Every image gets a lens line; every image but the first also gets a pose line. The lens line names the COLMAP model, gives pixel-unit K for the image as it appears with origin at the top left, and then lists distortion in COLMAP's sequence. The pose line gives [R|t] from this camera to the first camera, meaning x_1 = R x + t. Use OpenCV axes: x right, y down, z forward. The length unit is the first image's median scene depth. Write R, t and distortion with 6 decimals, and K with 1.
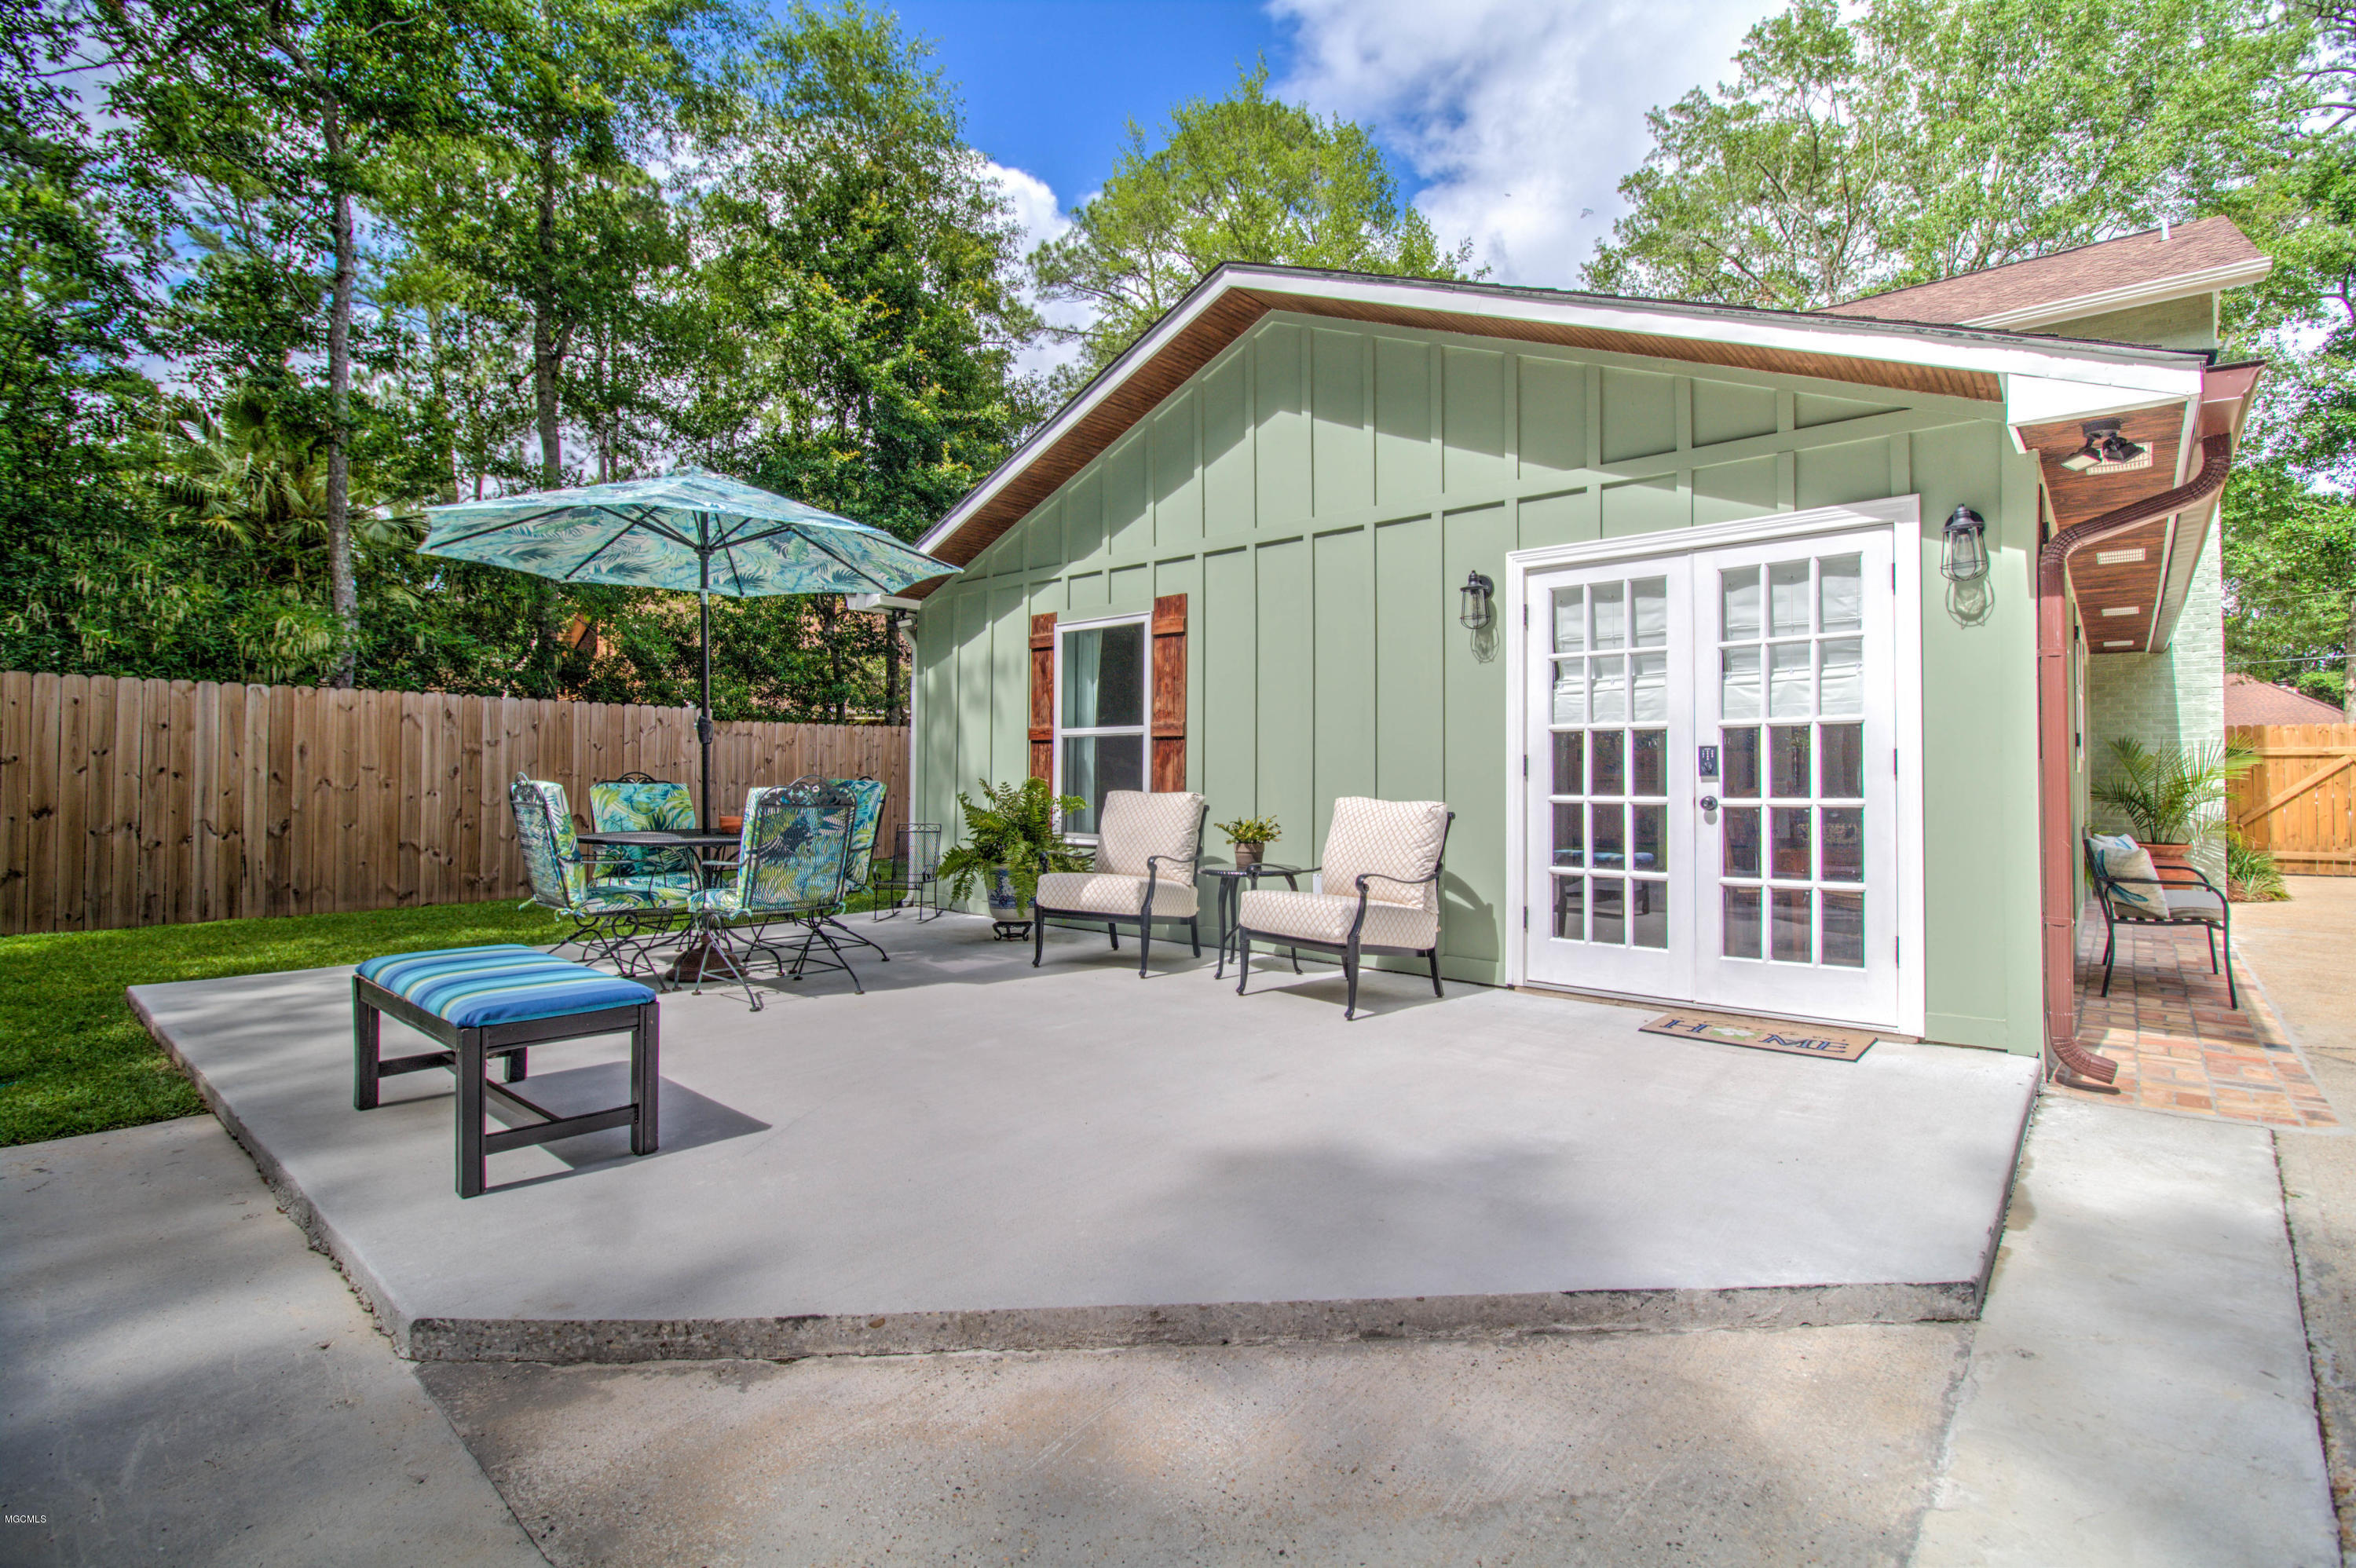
lens RADIAL K [[1081.6, 0, 1190.3], [0, 1081.6, 762.8], [0, 0, 1]] dist [0.003919, -0.013040]
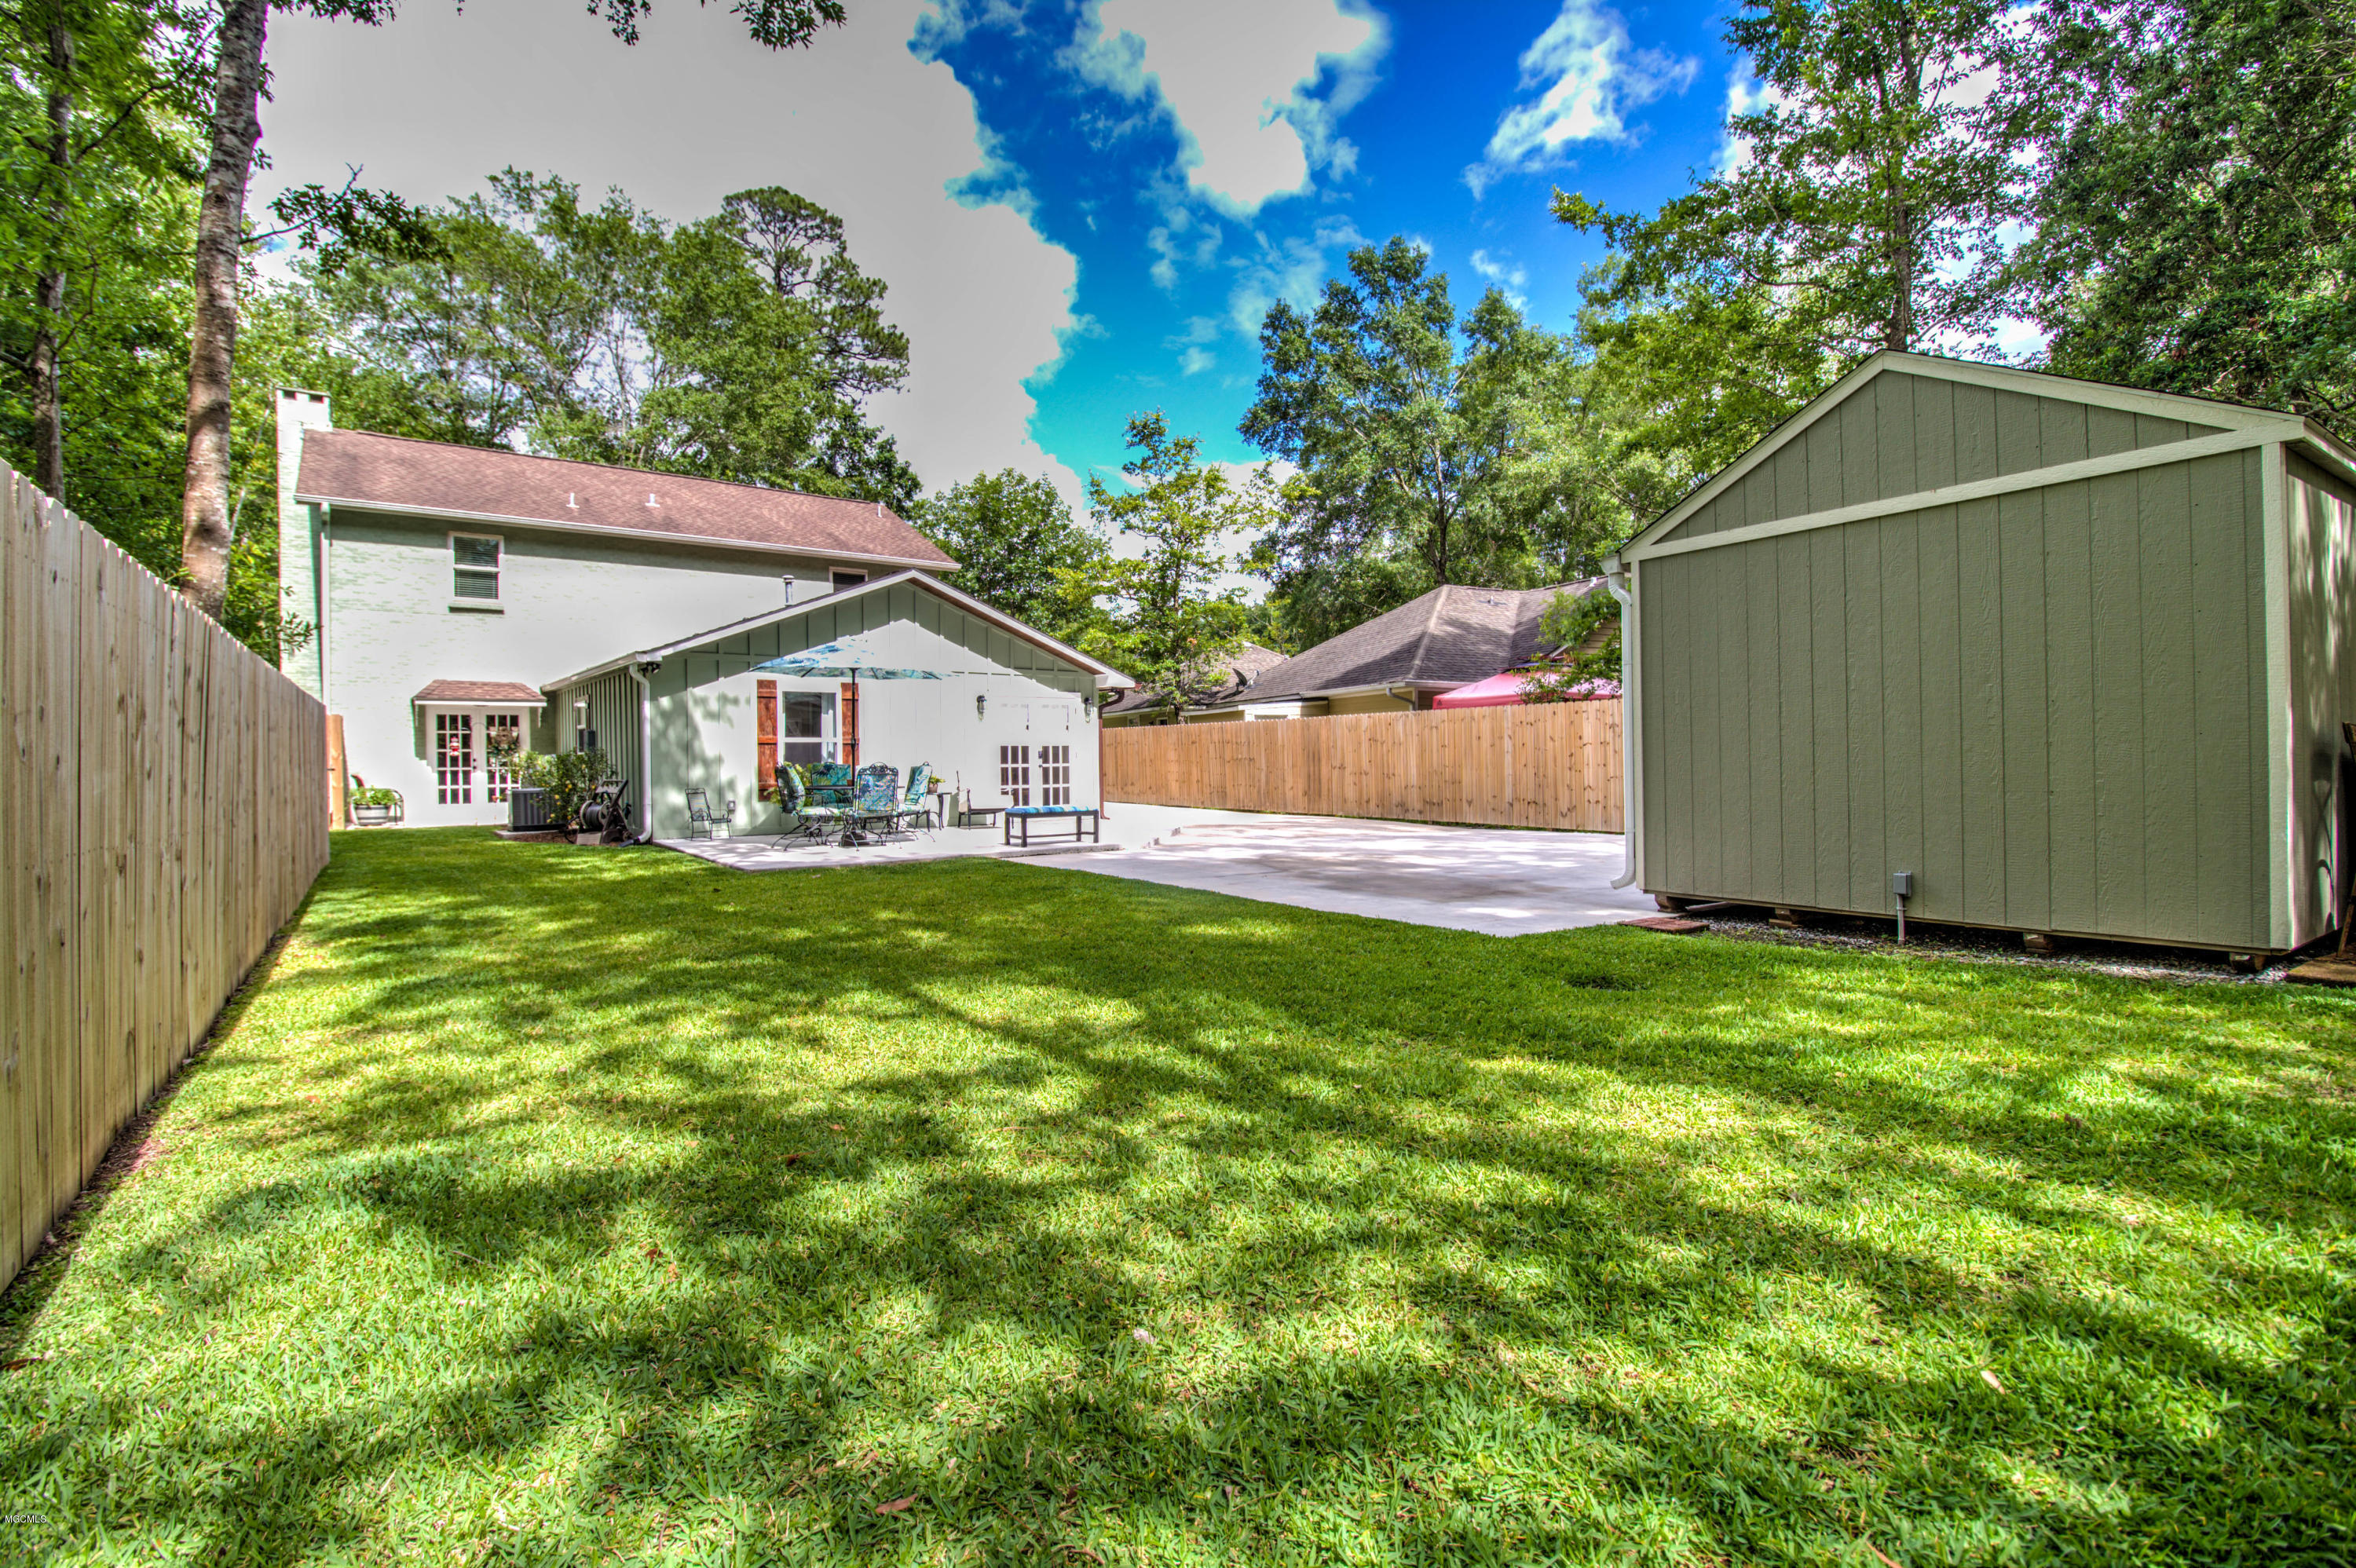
lens RADIAL K [[1081.6, 0, 1190.3], [0, 1081.6, 762.8], [0, 0, 1]] dist [0.003919, -0.013040]
pose [[0.200132, -0.013318, 0.979678, -2.695334], [-0.009370, 0.999836, 0.015506, -0.031740], [-0.979724, -0.012283, 0.199975, -0.229449]]
